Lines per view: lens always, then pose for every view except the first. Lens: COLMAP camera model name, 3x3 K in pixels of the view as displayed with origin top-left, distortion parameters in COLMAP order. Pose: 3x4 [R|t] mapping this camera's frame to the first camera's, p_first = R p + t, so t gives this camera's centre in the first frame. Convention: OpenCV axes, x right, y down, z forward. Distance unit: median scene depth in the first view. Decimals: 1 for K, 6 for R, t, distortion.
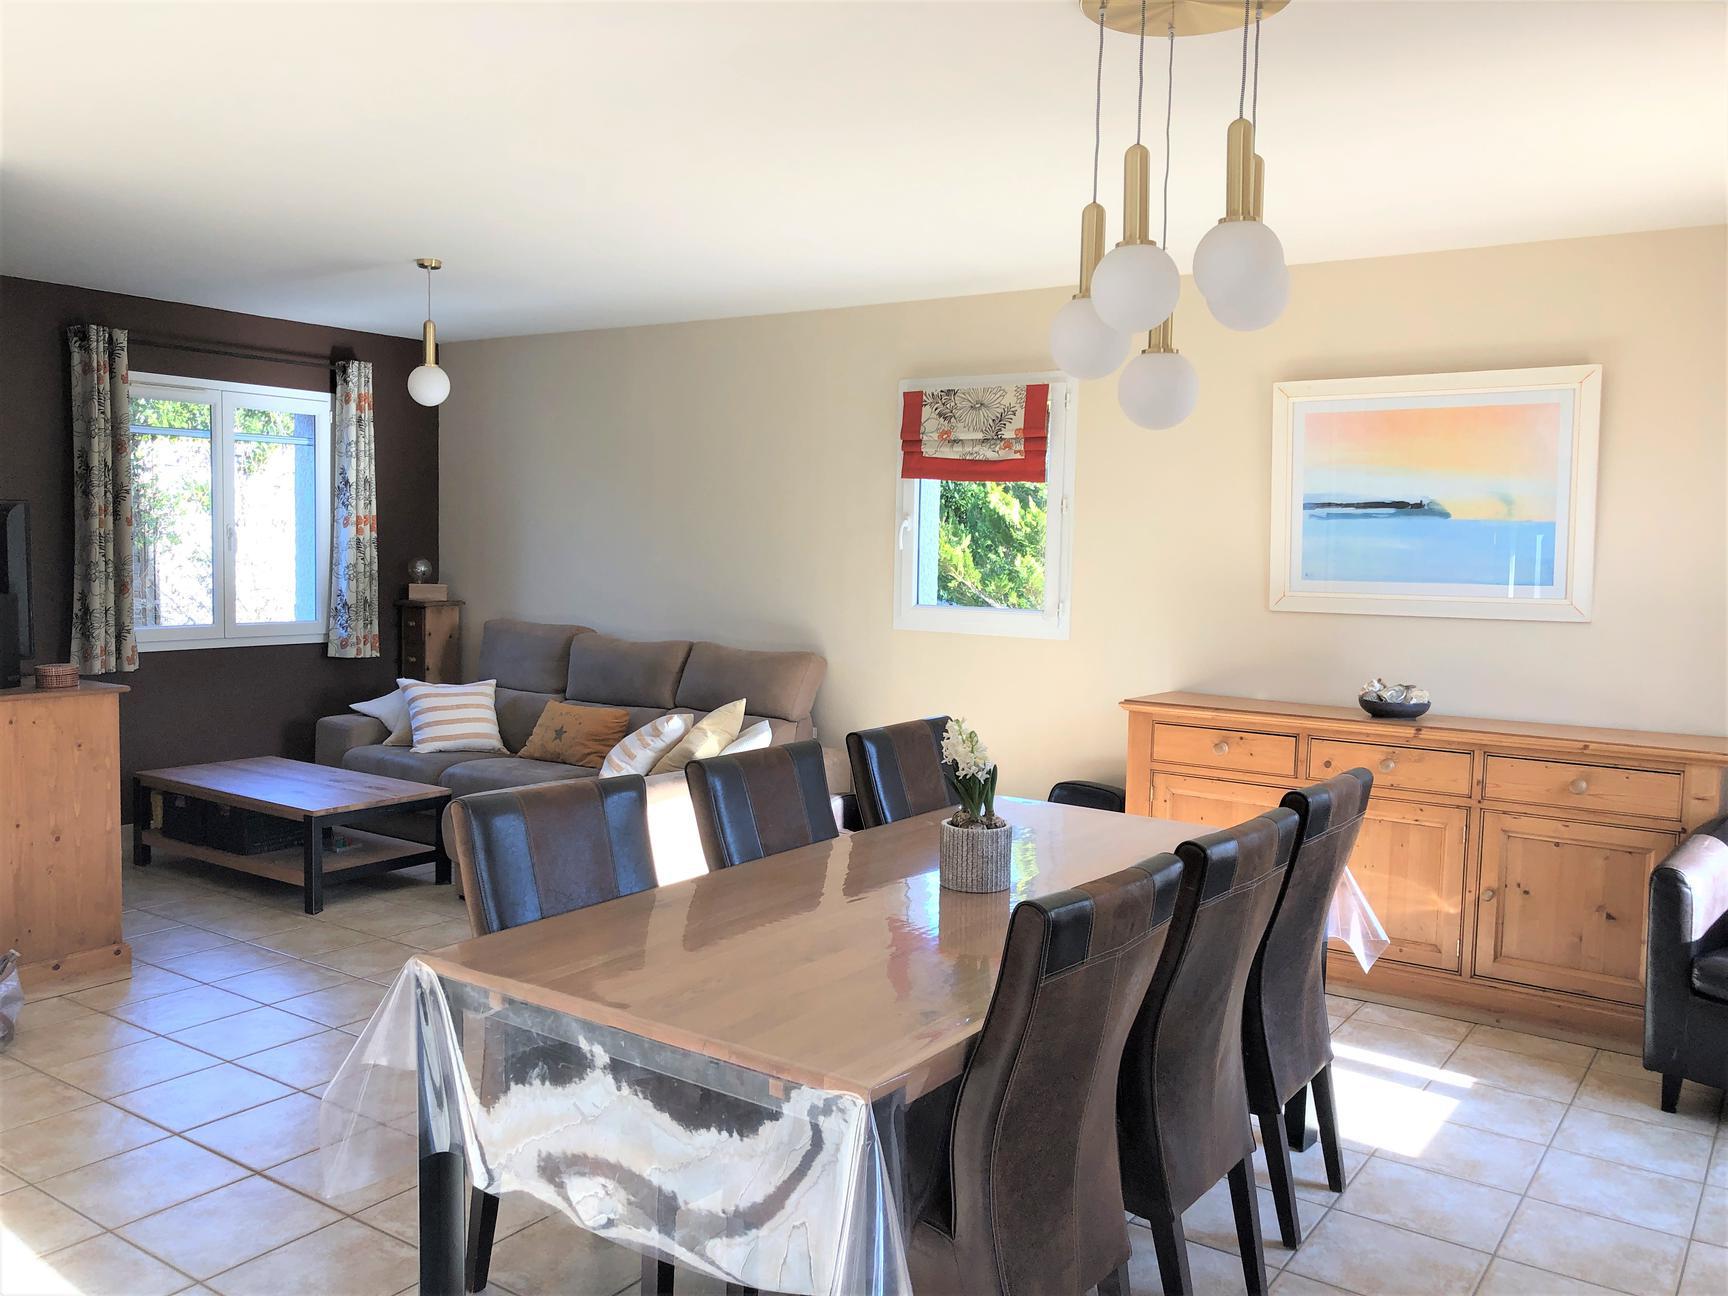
lens RADIAL K [[1411.0, 0, 835.6], [0, 1411.0, 647.7], [0, 0, 1]] dist [0.035230, -0.050450]
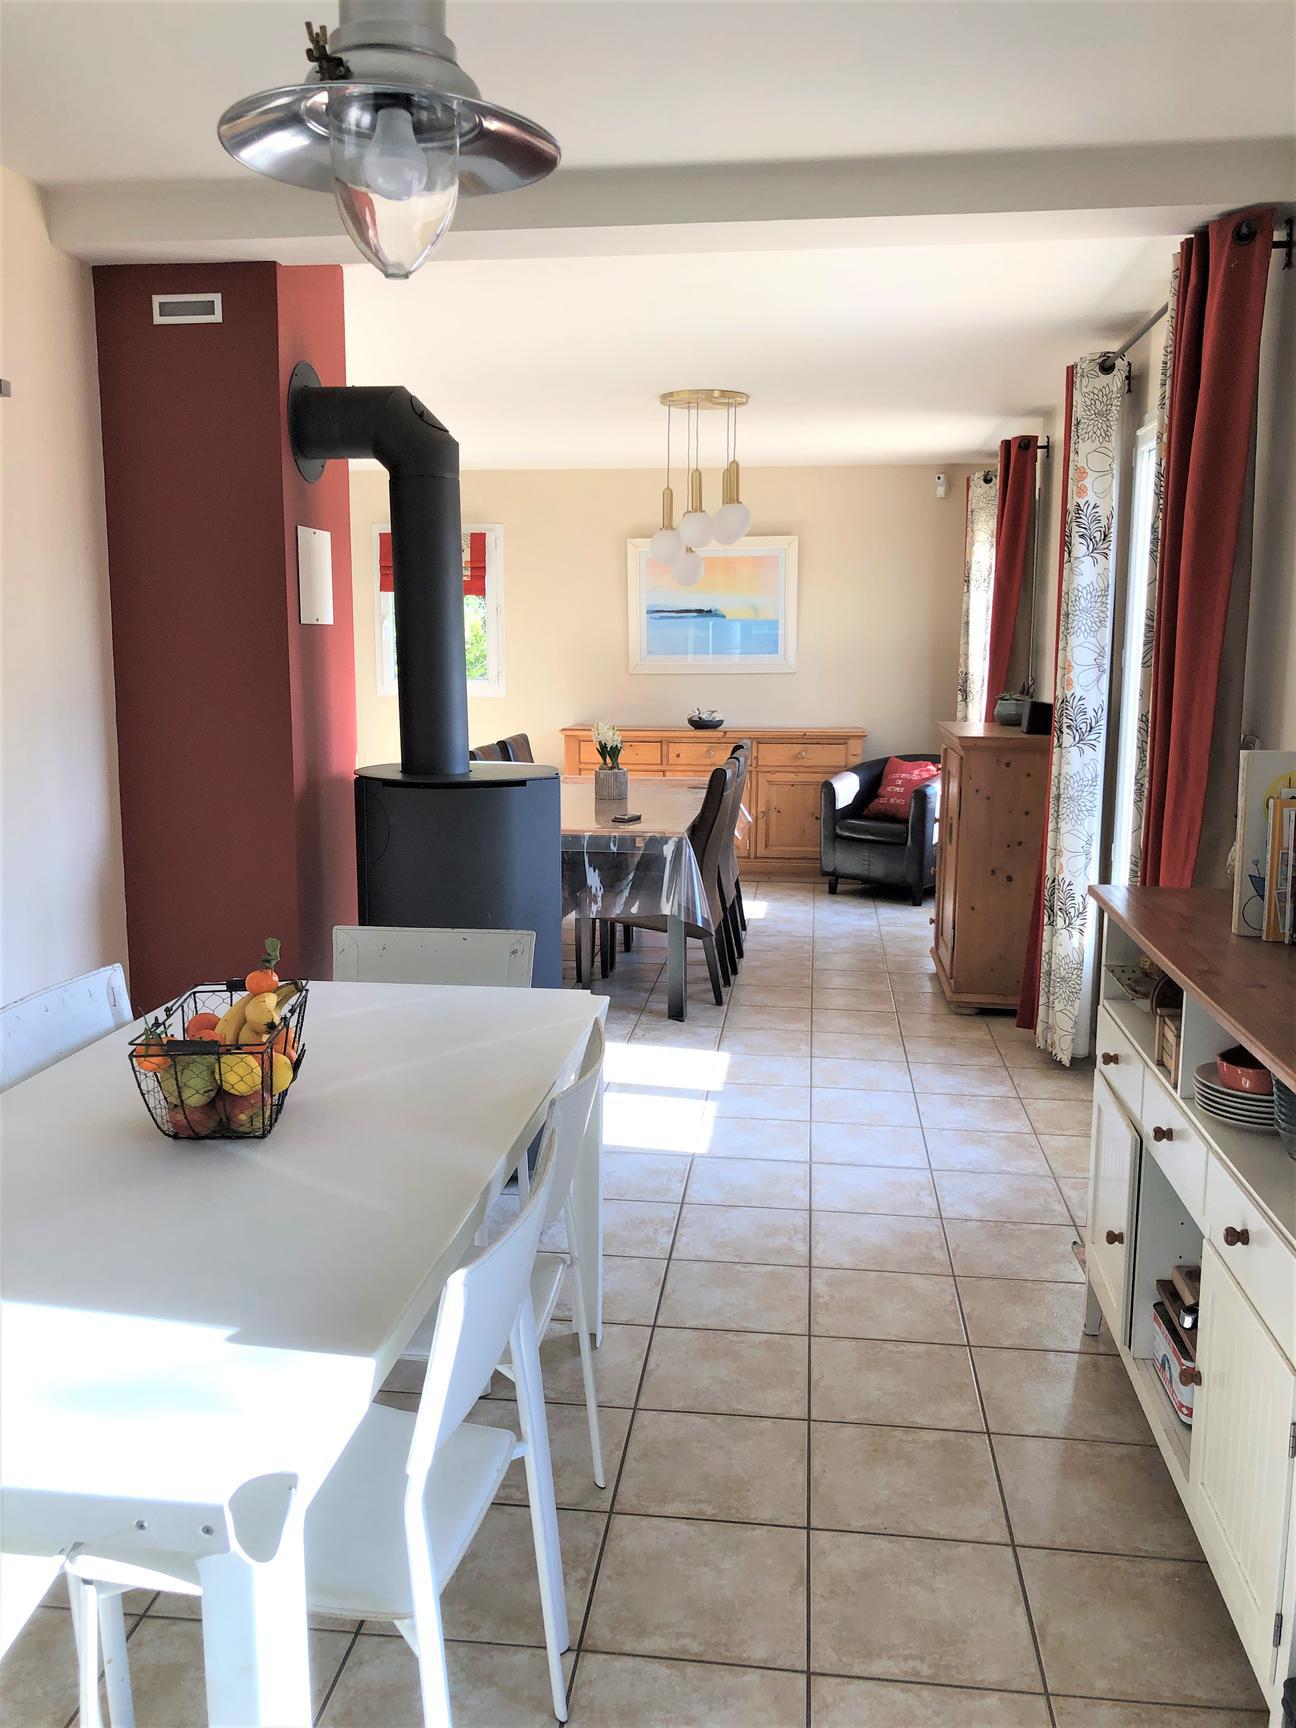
lens RADIAL K [[1411.0, 0, 645.2], [0, 1411.0, 873.3], [0, 0, 1]] dist [0.035230, -0.050450]
pose [[0.873509, -0.101371, 0.476137, -0.445432], [0.052198, 0.991944, 0.115427, 0.015741], [-0.484002, -0.075973, 0.871763, -0.450558]]
